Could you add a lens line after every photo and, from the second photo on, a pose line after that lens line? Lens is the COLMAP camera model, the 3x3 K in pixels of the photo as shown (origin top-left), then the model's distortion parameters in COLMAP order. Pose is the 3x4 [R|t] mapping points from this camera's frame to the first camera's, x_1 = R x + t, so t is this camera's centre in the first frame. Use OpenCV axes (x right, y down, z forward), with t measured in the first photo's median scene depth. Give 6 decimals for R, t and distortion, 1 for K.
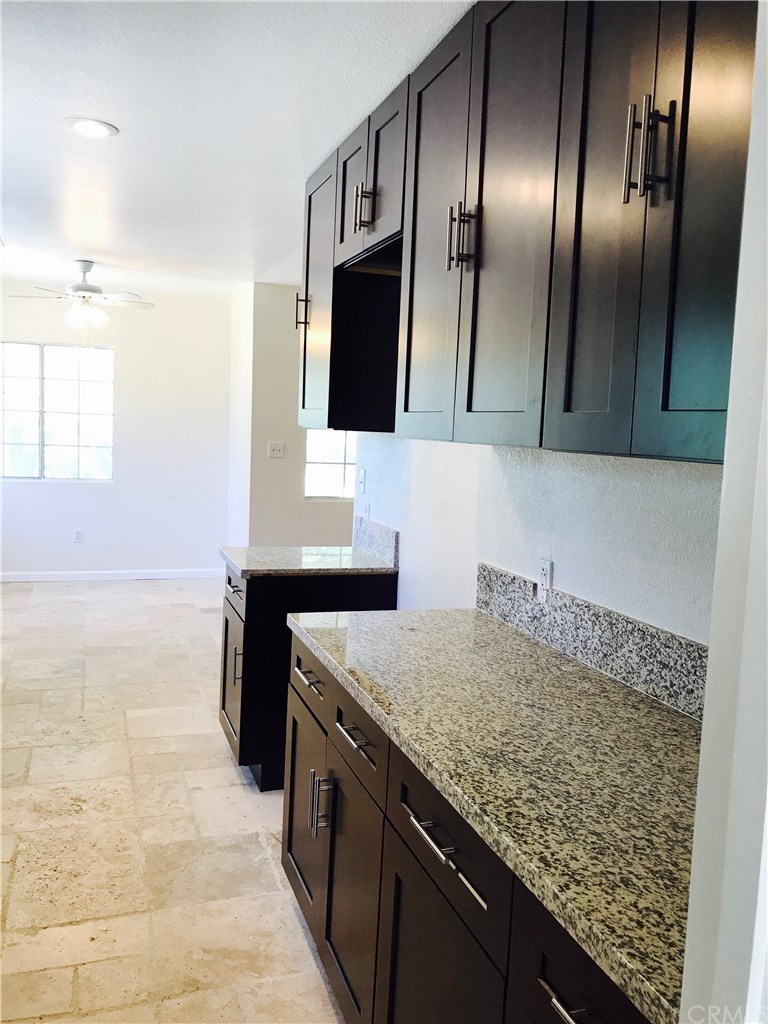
lens RADIAL K [[850.6, 0, 386.5], [0, 850.6, 515.8], [0, 0, 1]] dist [0.016793, -0.016300]
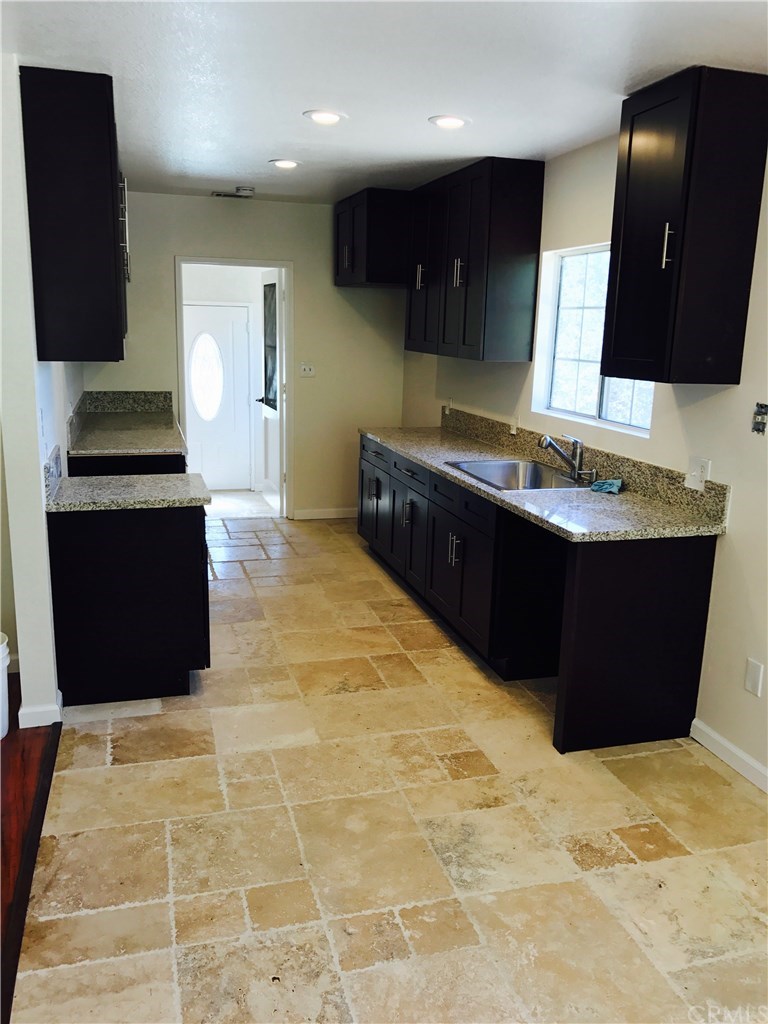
lens RADIAL K [[850.6, 0, 381.4], [0, 850.6, 515.0], [0, 0, 1]] dist [0.016793, -0.016300]
pose [[-0.995961, -0.082205, 0.036116, -0.316344], [-0.065814, 0.941982, 0.329148, -0.199677], [-0.061078, 0.325441, -0.943588, 1.419768]]
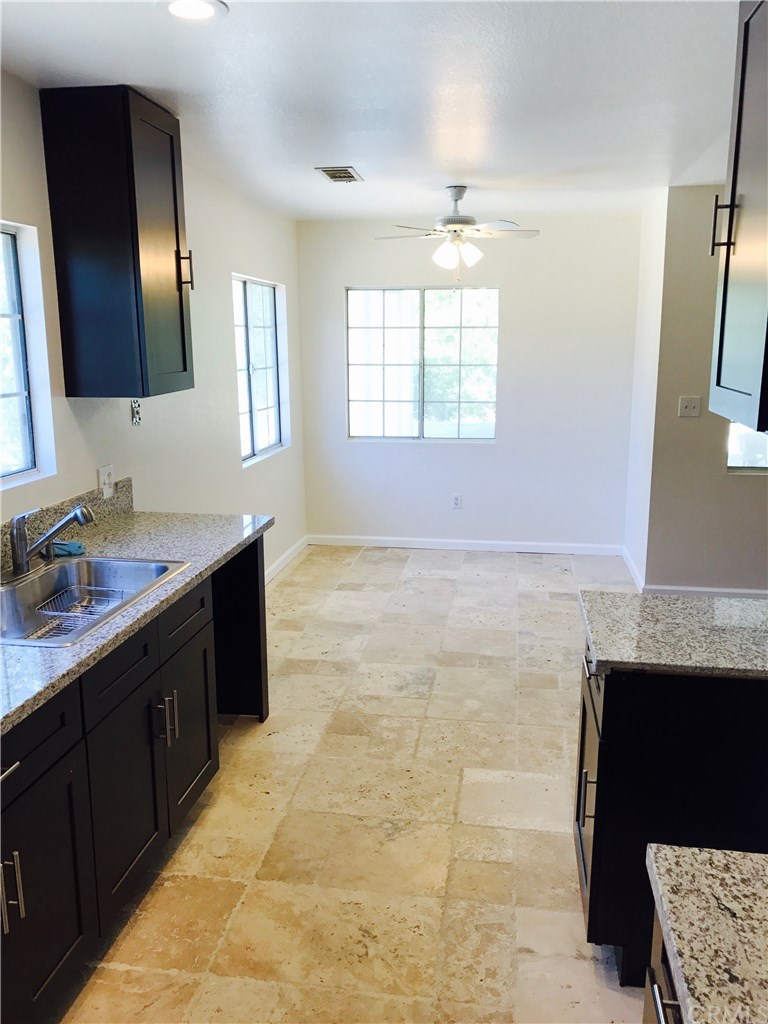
lens RADIAL K [[850.6, 0, 385.8], [0, 850.6, 509.8], [0, 0, 1]] dist [0.016793, -0.016300]
pose [[0.884411, 0.050266, -0.463994, -0.014168], [-0.011574, 0.996240, 0.085864, -0.063603], [0.466565, -0.070569, 0.881667, 0.245482]]
